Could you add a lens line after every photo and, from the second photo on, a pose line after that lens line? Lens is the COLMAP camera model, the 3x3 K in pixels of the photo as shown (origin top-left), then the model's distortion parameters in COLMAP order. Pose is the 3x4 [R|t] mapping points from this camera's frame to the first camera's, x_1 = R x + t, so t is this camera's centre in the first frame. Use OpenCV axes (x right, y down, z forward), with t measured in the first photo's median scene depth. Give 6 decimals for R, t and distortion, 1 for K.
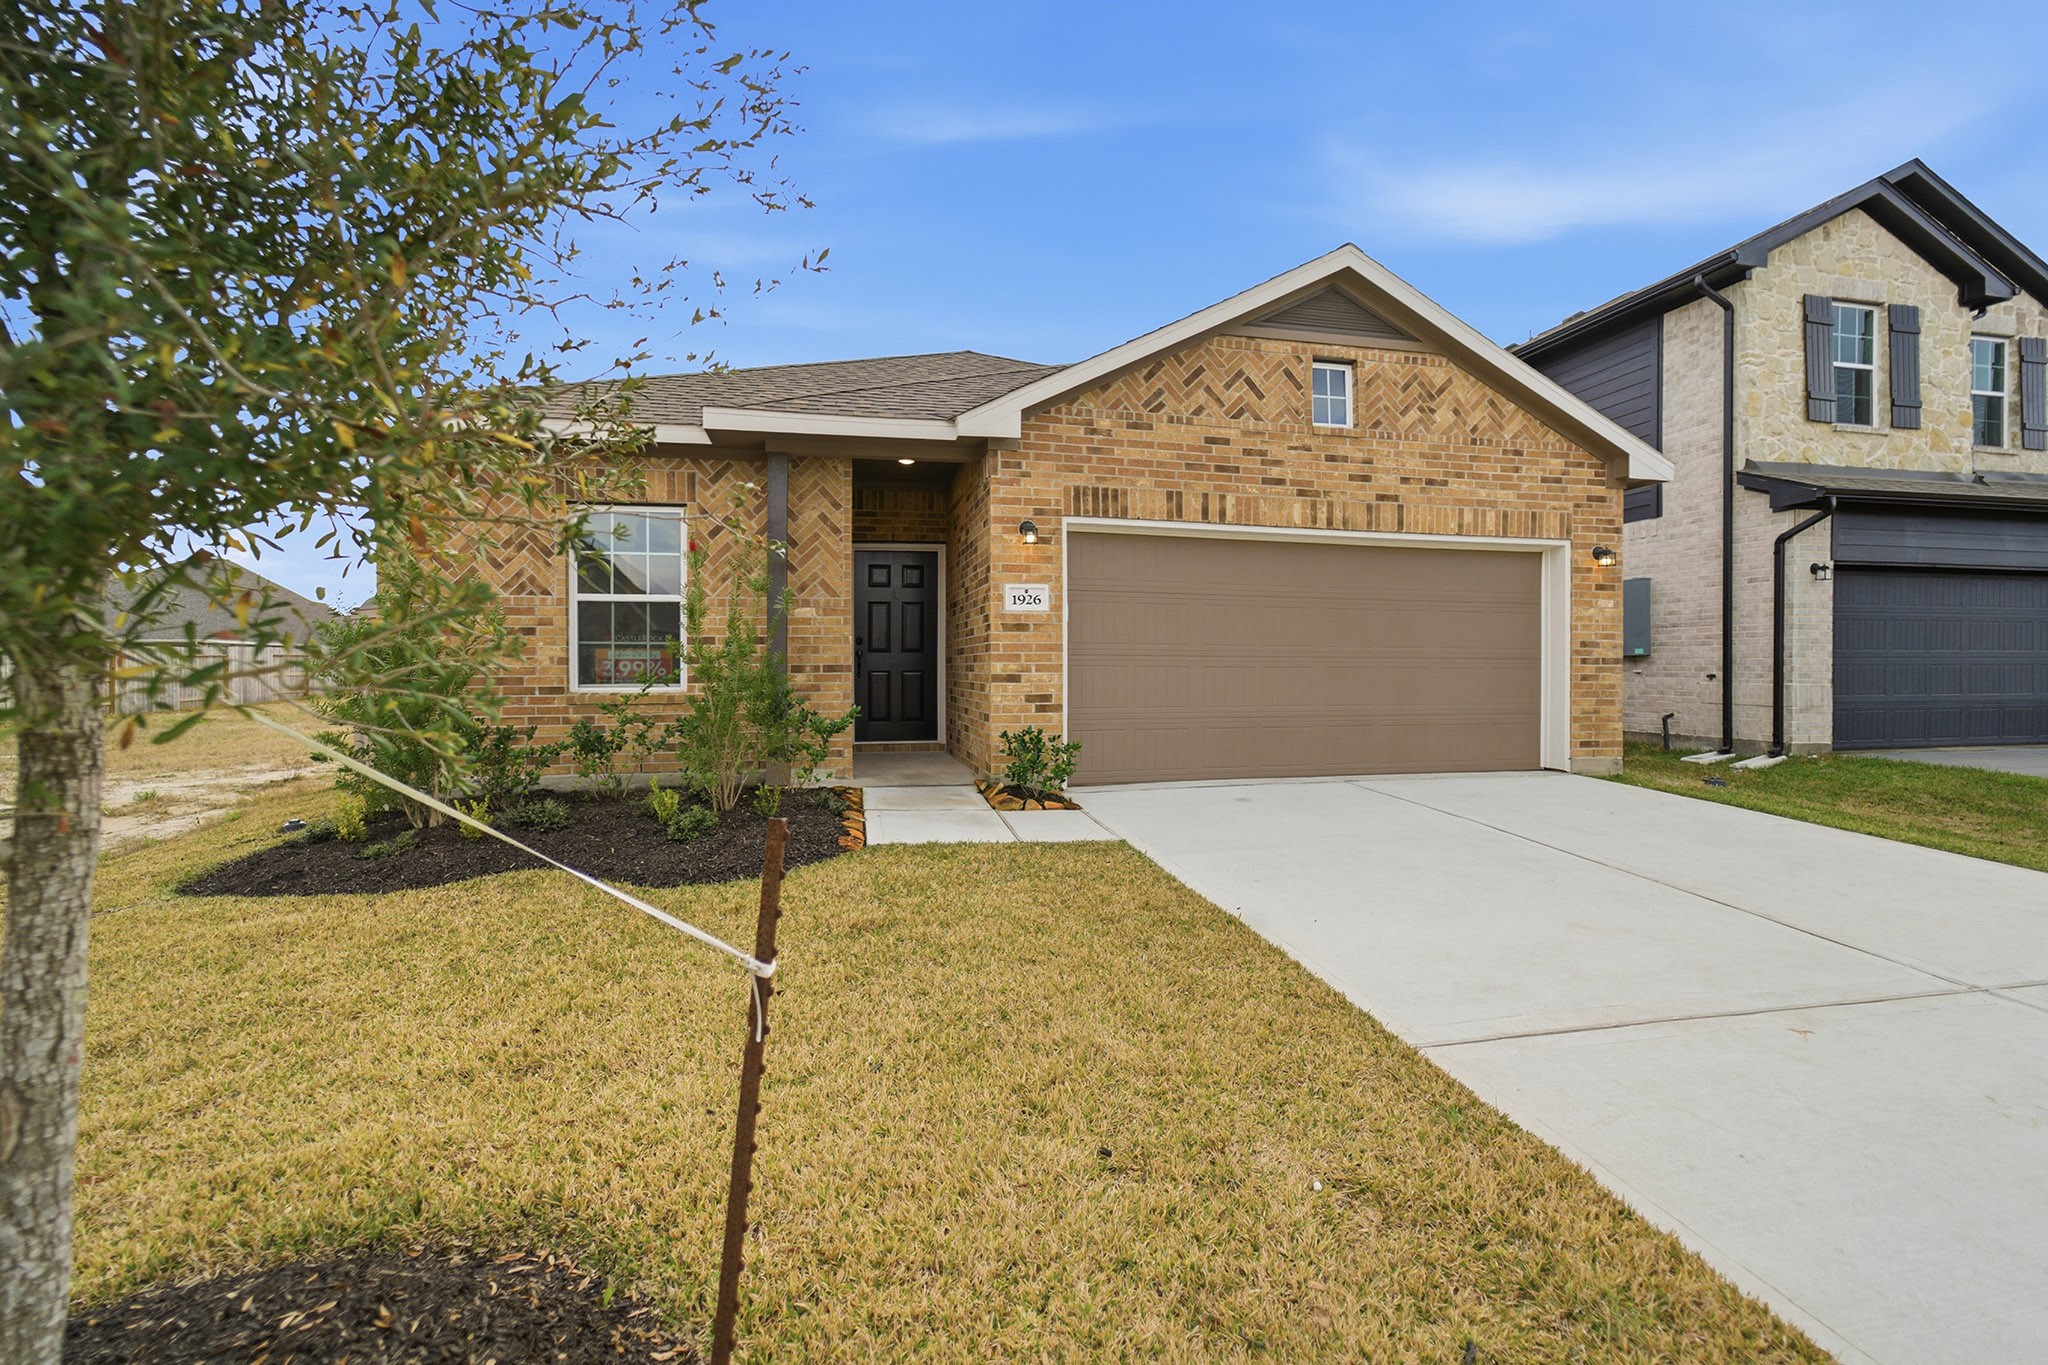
lens RADIAL K [[822.8, 0, 1028.8], [0, 822.8, 673.5], [0, 0, 1]] dist [0.001200, 0.001118]
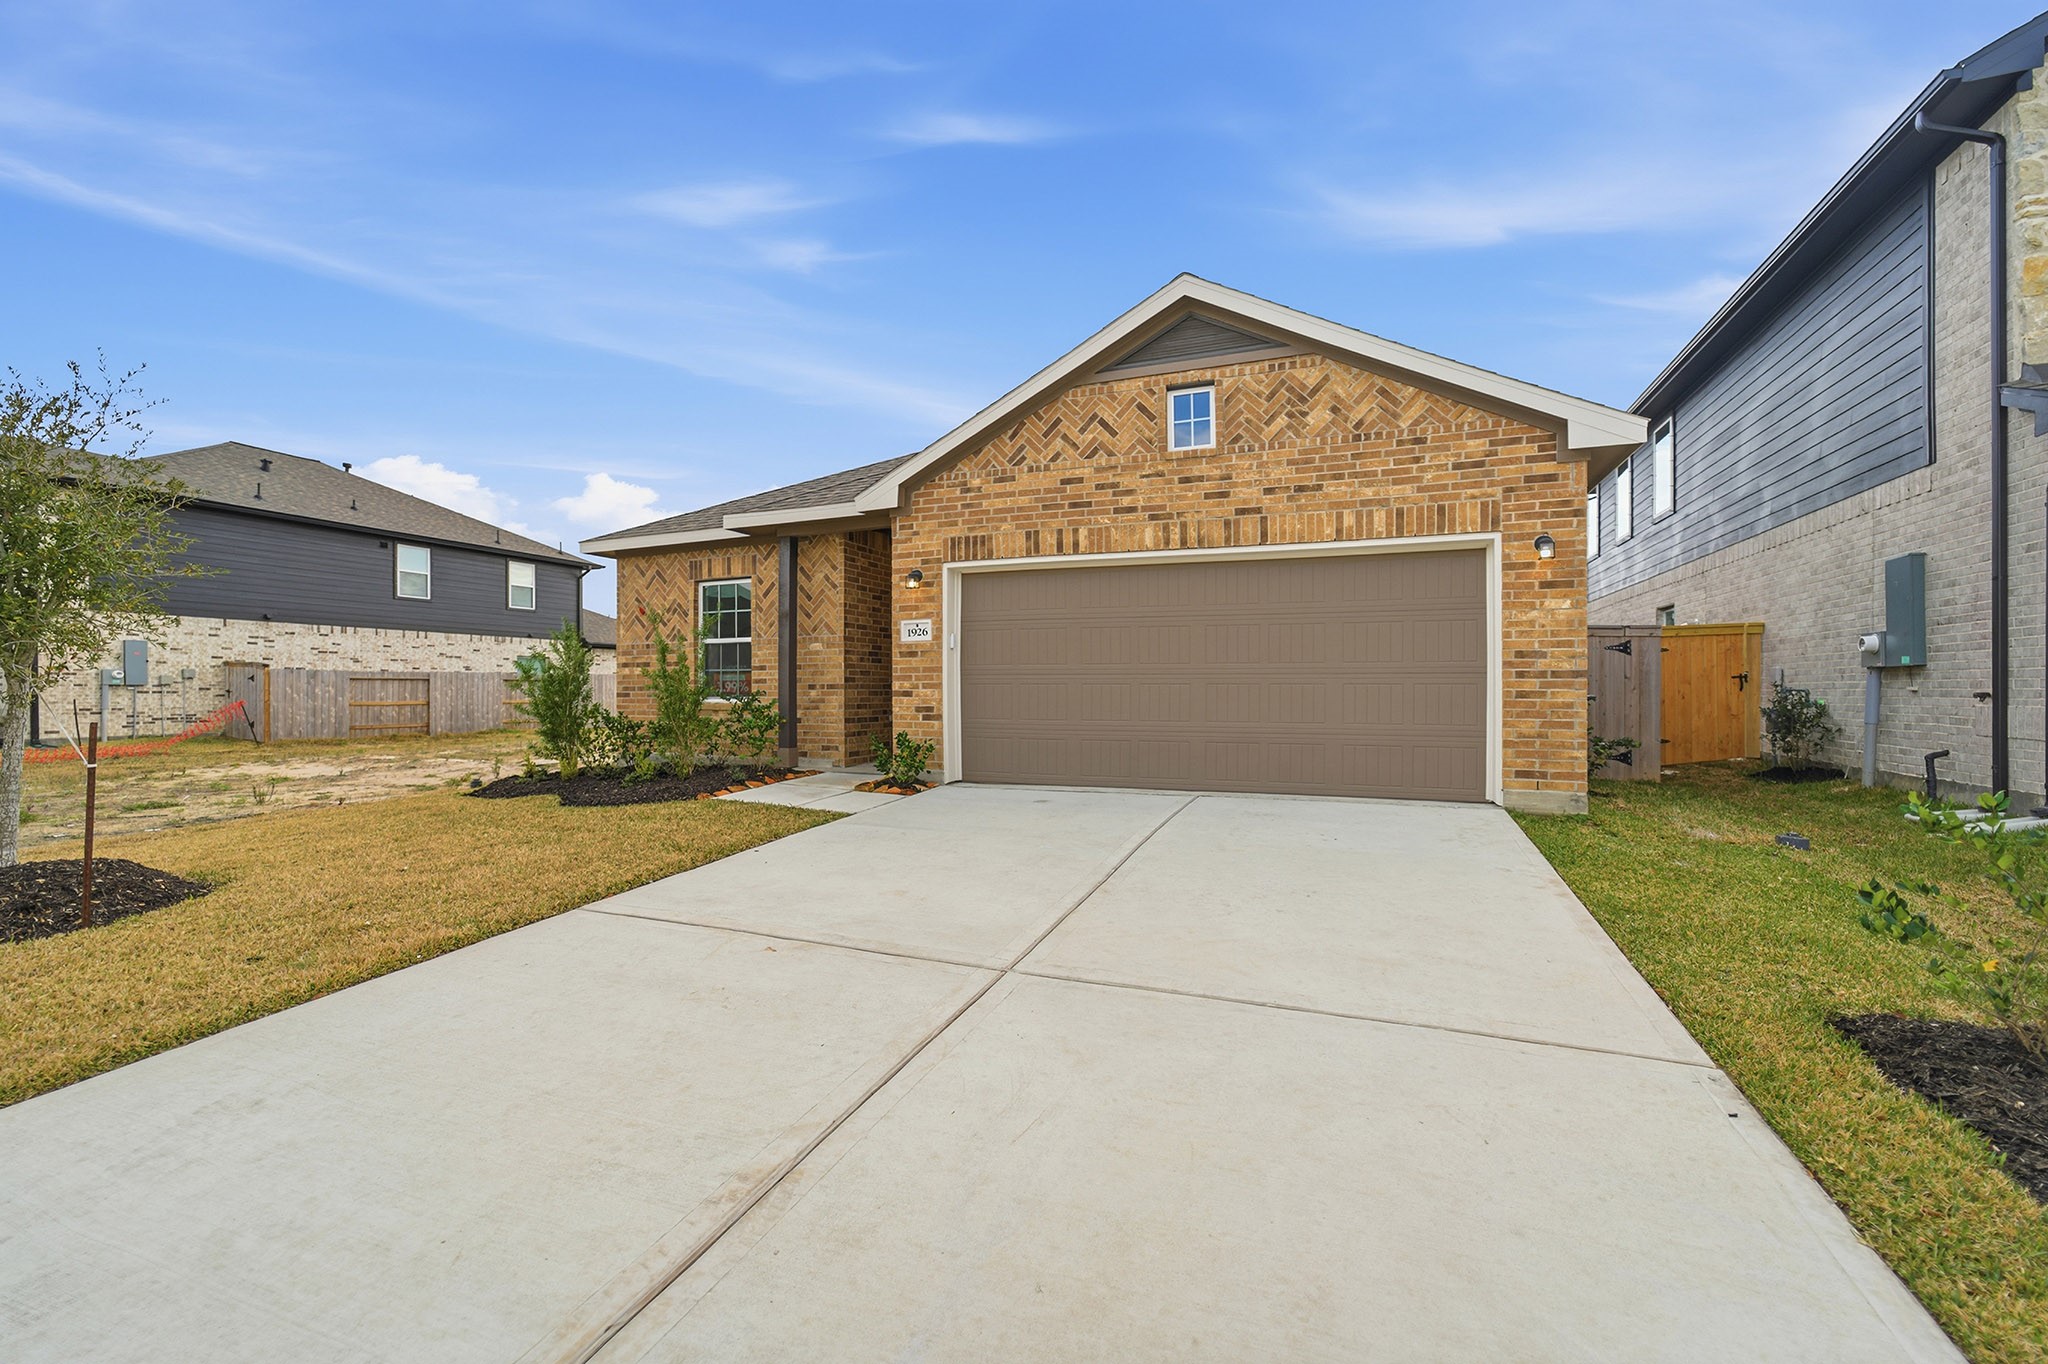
lens RADIAL K [[822.8, 0, 1058.7], [0, 822.8, 689.2], [0, 0, 1]] dist [0.001200, 0.001118]
pose [[0.843044, -0.003402, -0.537835, 0.793980], [-0.002835, 0.999938, -0.010769, 0.011078], [0.537838, 0.010603, 0.842982, 0.050567]]
